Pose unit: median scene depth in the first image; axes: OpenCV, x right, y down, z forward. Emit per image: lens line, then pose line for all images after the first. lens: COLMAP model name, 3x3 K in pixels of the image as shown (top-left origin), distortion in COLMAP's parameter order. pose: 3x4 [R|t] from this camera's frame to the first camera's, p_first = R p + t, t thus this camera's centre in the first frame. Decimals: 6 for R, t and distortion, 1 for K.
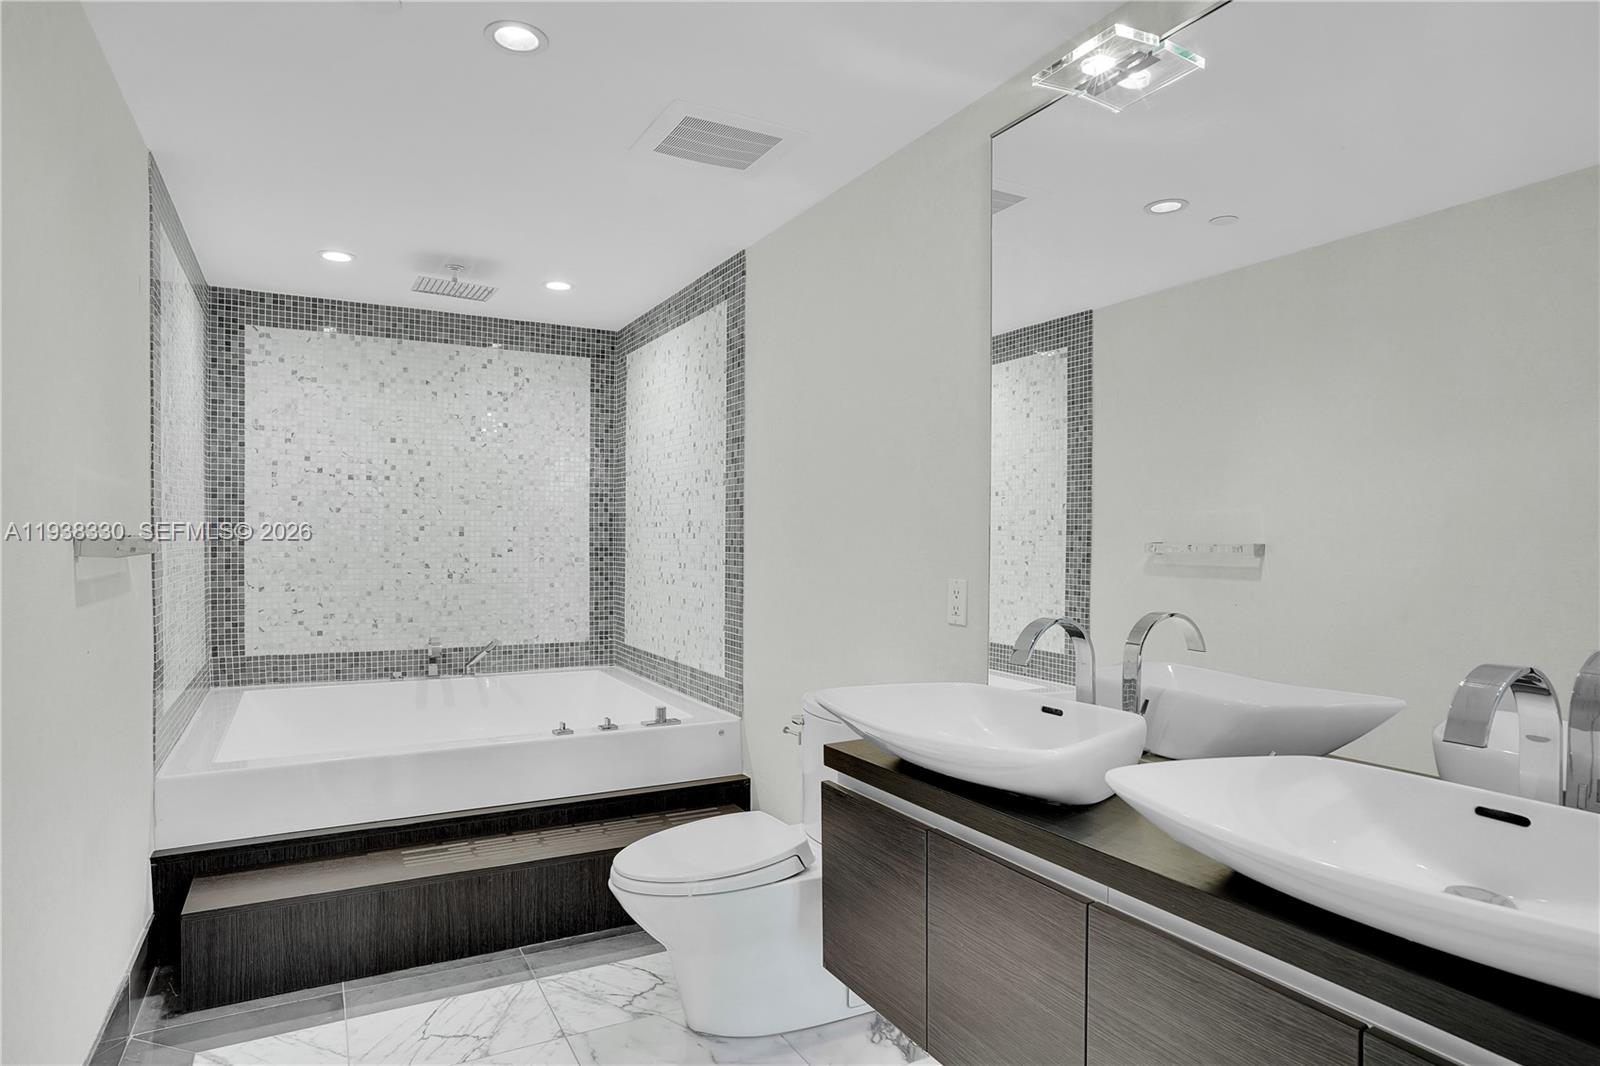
lens RADIAL K [[903.1, 0, 795.5], [0, 903.1, 554.5], [0, 0, 1]] dist [-0.048551, 0.040905]
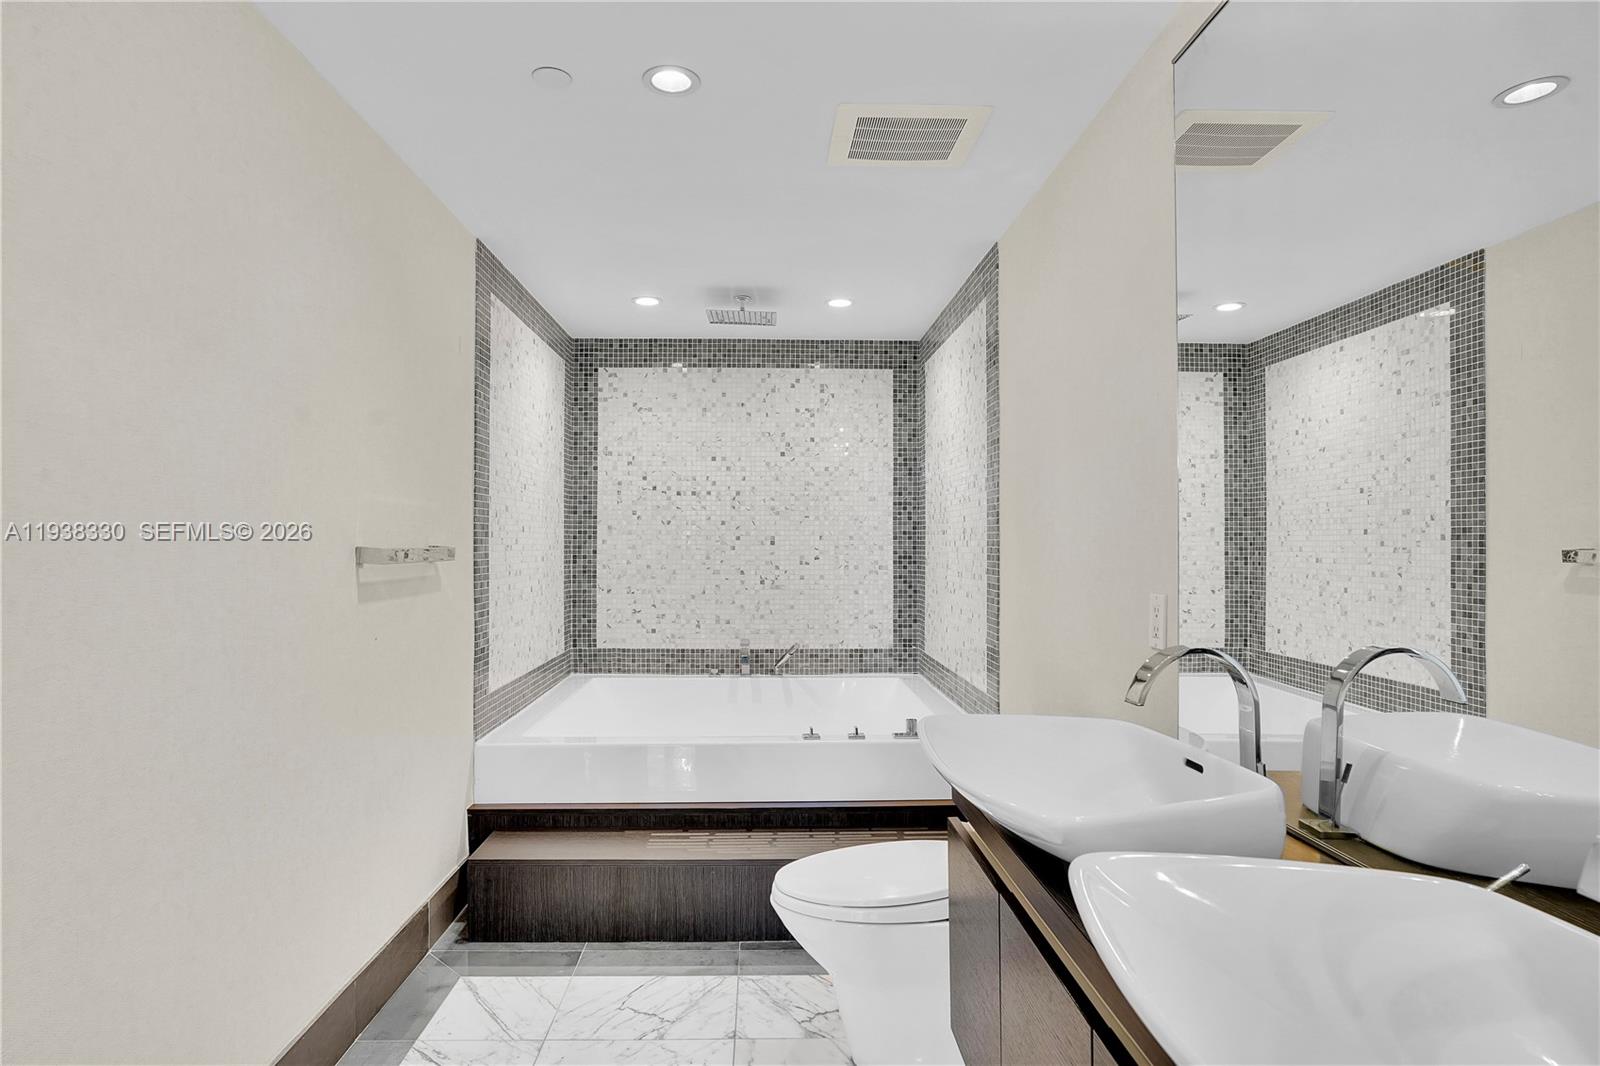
lens RADIAL K [[890.8, 0, 783.2], [0, 890.8, 534.7], [0, 0, 1]] dist [-0.050420, 0.036853]
pose [[0.894208, -0.010096, -0.447537, 0.125949], [-0.003558, 0.999554, -0.029658, -0.001438], [0.447637, 0.028112, 0.893774, 0.059124]]
